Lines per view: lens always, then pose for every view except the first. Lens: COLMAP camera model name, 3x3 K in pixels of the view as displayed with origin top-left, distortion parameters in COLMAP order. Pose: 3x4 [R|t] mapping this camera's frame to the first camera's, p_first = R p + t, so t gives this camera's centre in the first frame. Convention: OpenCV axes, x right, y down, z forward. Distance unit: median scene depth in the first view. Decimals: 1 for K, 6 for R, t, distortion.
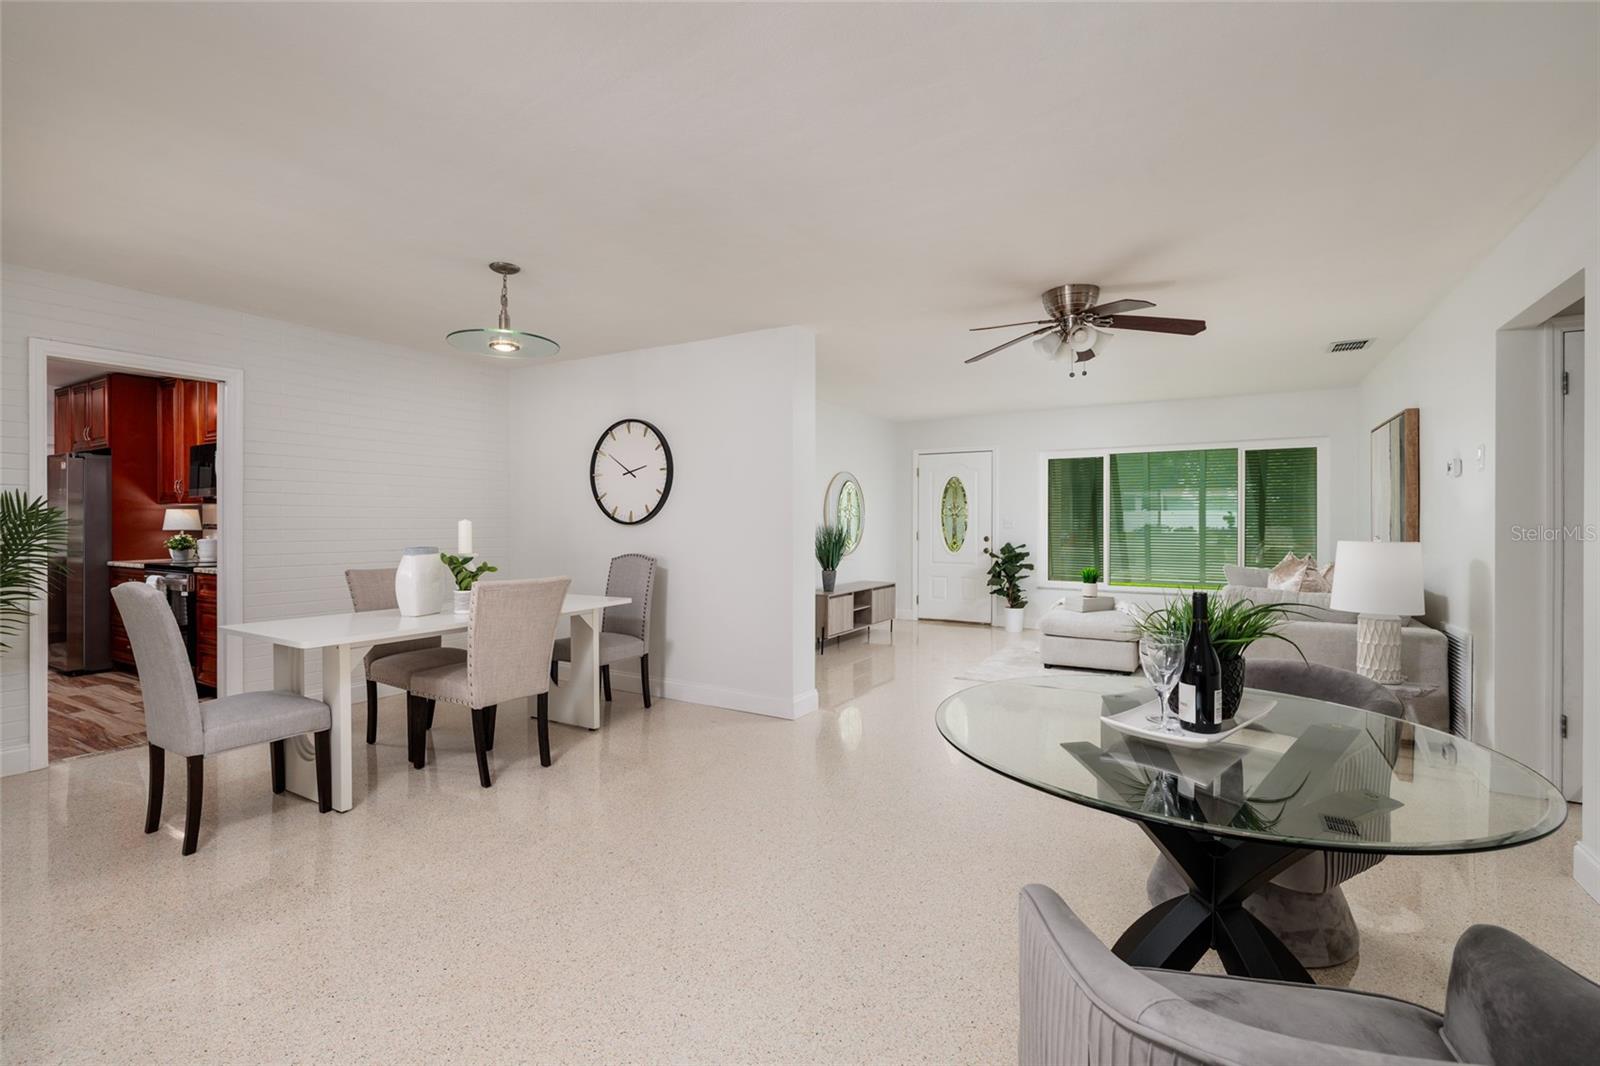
lens RADIAL K [[727.4, 0, 796.3], [0, 727.4, 525.9], [0, 0, 1]] dist [-0.002372, 0.000421]
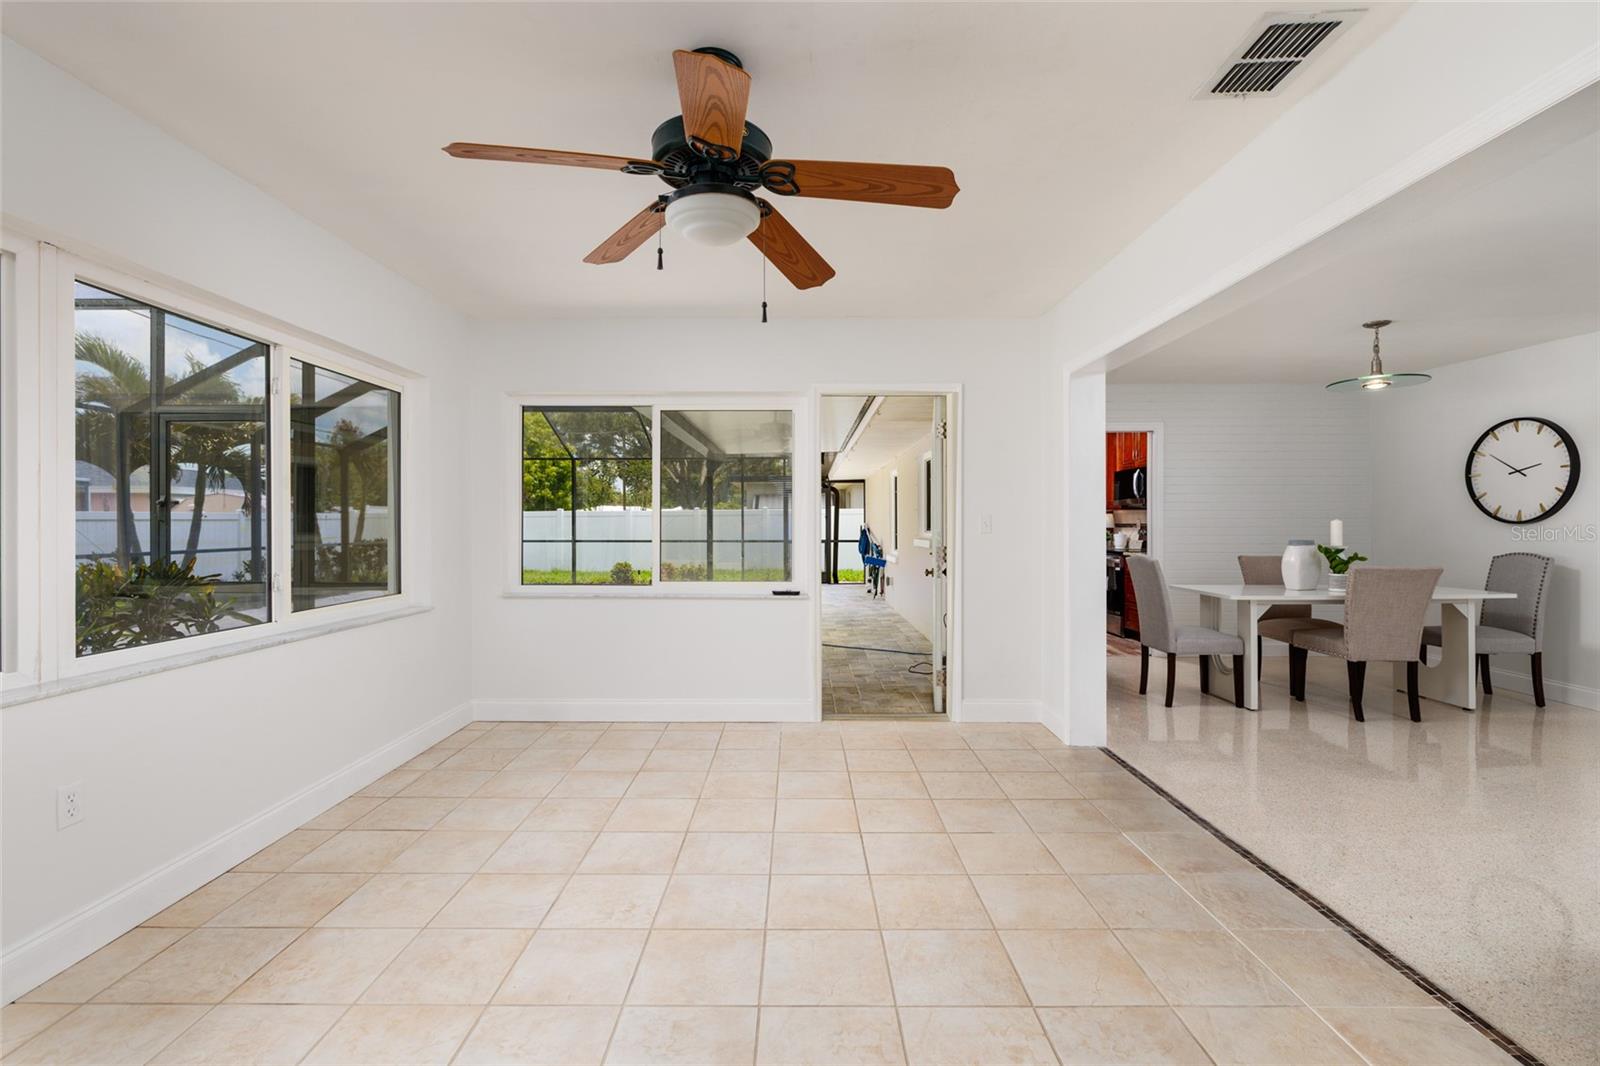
lens RADIAL K [[727.4, 0, 783.1], [0, 727.4, 525.8], [0, 0, 1]] dist [-0.002372, 0.000421]
pose [[0.510321, 0.001777, -0.859982, 0.109172], [-0.001219, 0.999998, 0.001343, 0.001192], [0.859983, 0.000363, 0.510322, -0.362484]]
